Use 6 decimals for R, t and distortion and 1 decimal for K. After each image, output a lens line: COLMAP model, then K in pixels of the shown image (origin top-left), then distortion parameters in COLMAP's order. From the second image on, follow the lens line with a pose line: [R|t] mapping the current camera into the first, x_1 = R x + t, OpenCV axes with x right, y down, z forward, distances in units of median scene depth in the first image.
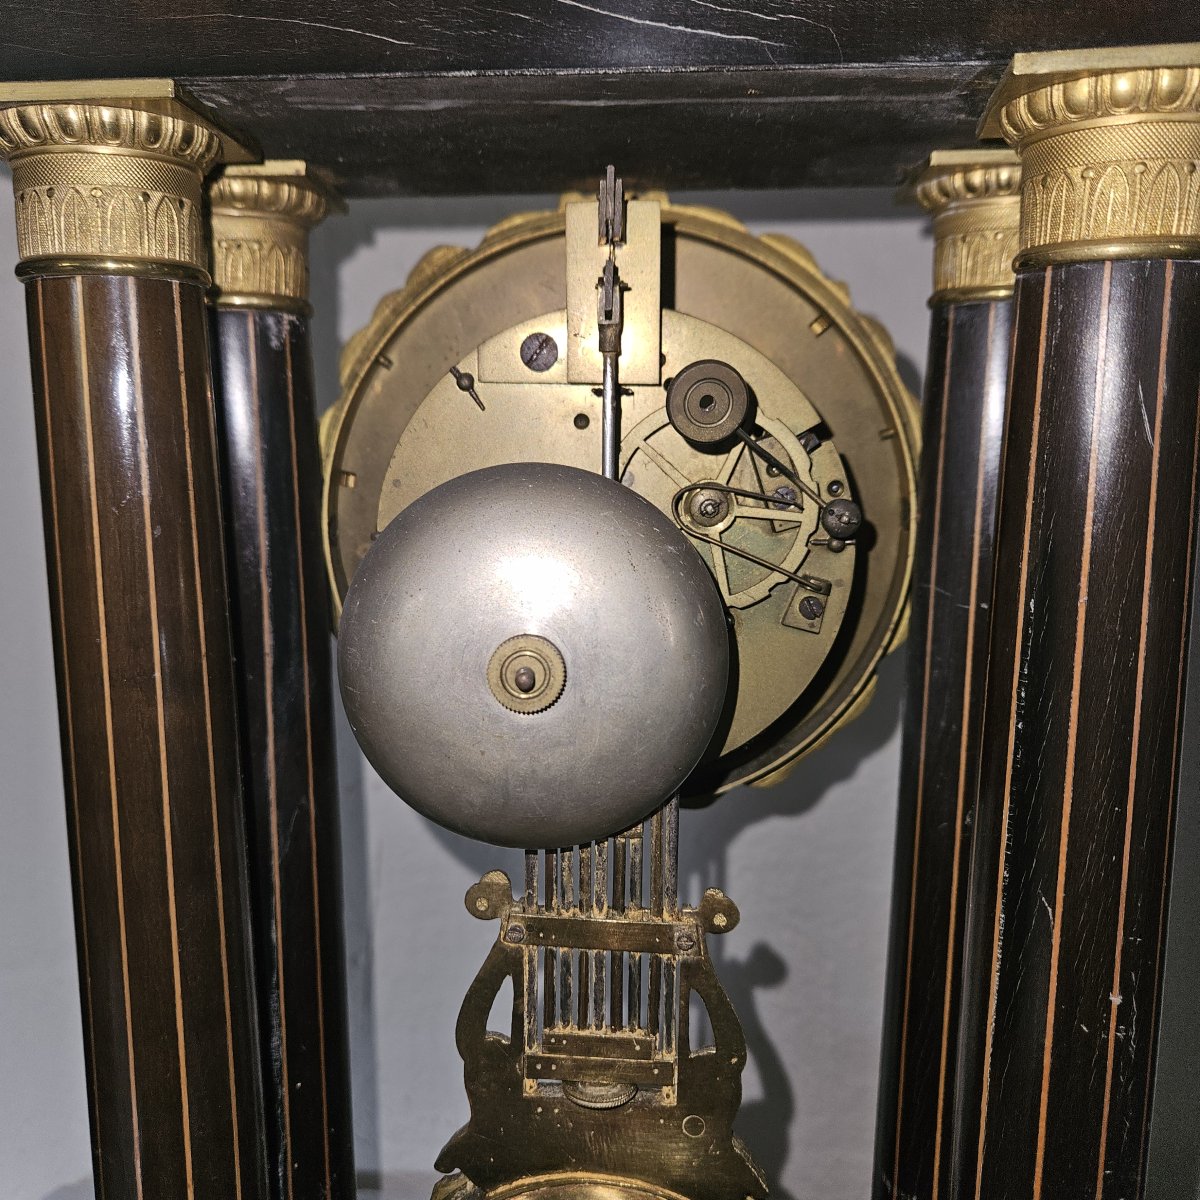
lens RADIAL K [[1188.8, 0, 600.0], [0, 1188.8, 600.0], [0, 0, 1]] dist [0.023184, -0.057696]
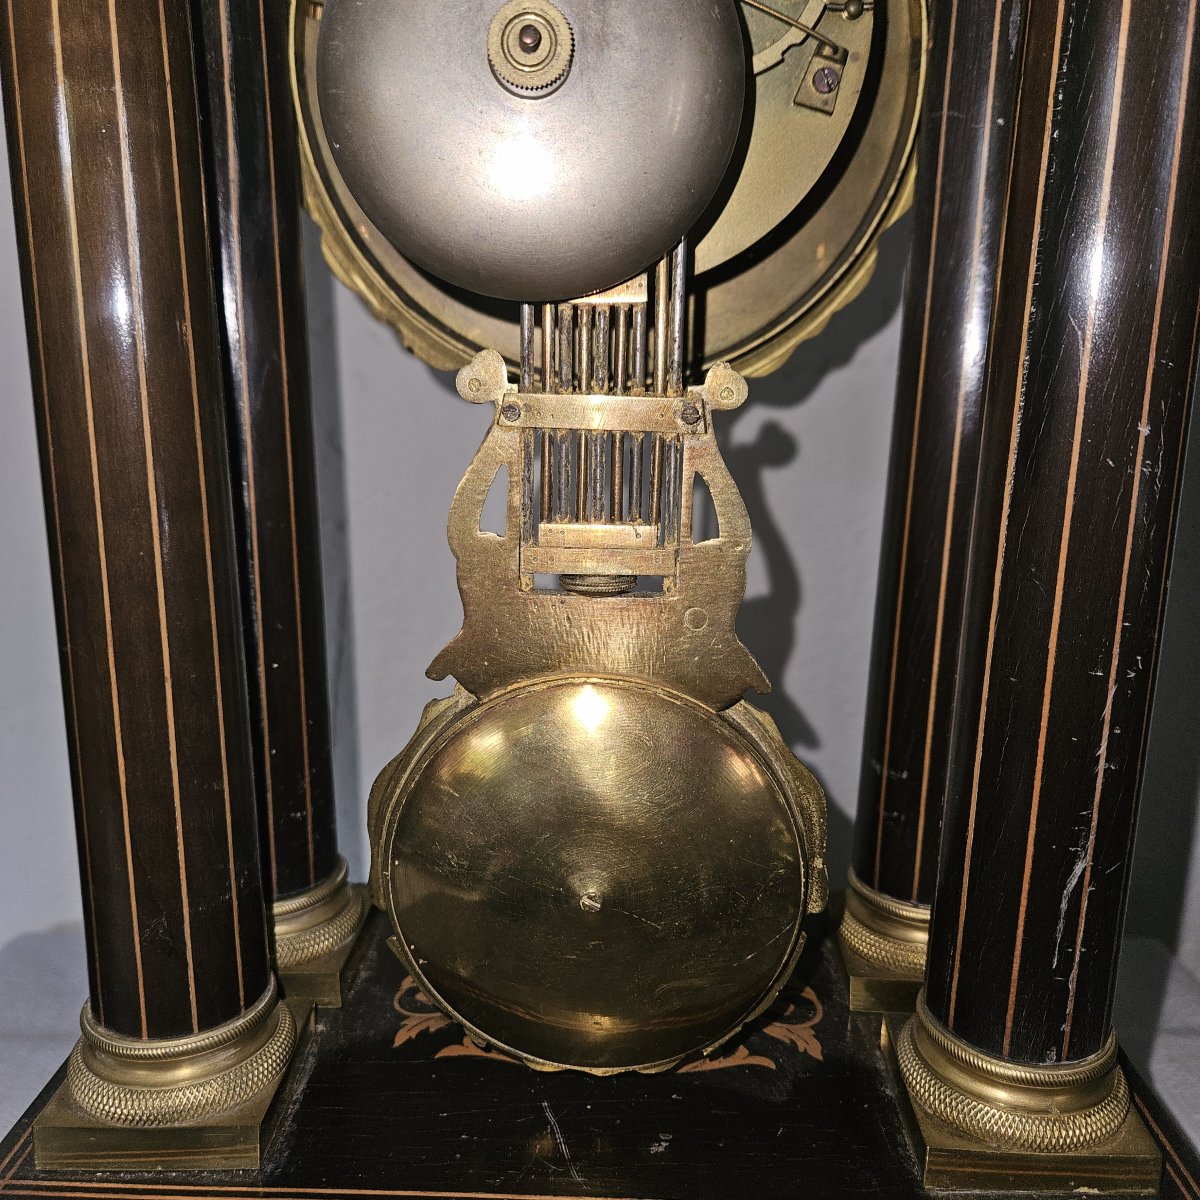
lens RADIAL K [[1188.8, 0, 600.0], [0, 1188.8, 600.0], [0, 0, 1]] dist [0.023184, -0.057696]
pose [[0.999126, -0.000853, 0.041795, -0.038713], [-0.002827, 0.996125, 0.087907, 0.335780], [-0.041708, -0.087948, 0.995252, 0.043915]]
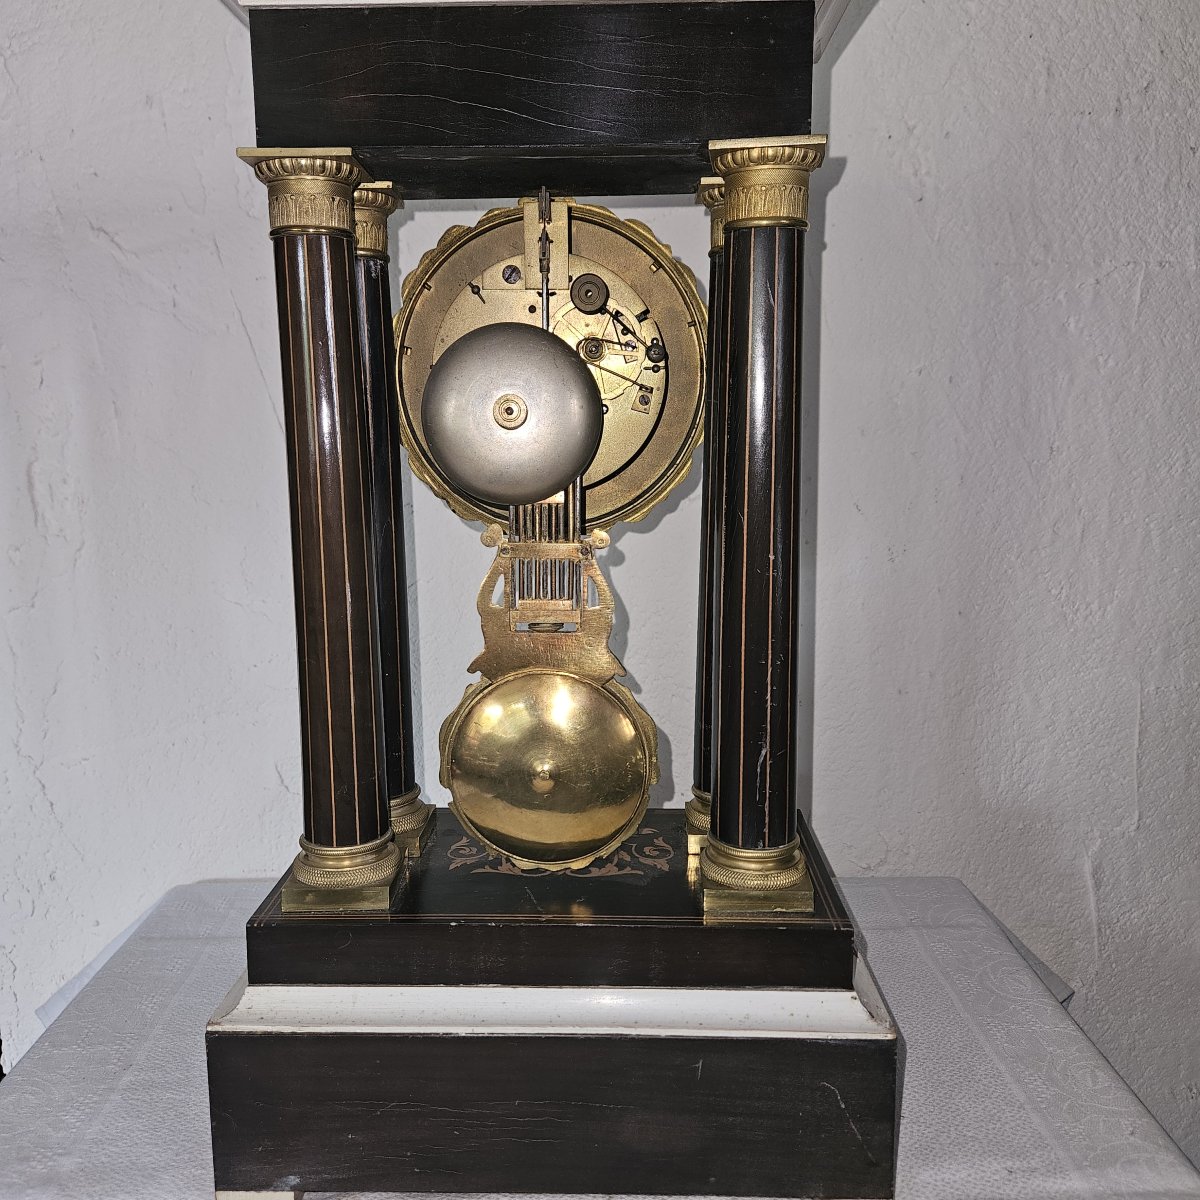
lens RADIAL K [[1101.9, 0, 601.3], [0, 1101.9, 592.3], [0, 0, 1]] dist [0.038911, -0.075638]
pose [[0.999005, -0.014085, 0.042307, 0.016253], [0.013350, 0.999756, 0.017625, 0.312629], [-0.042545, -0.017043, 0.998949, -0.940569]]
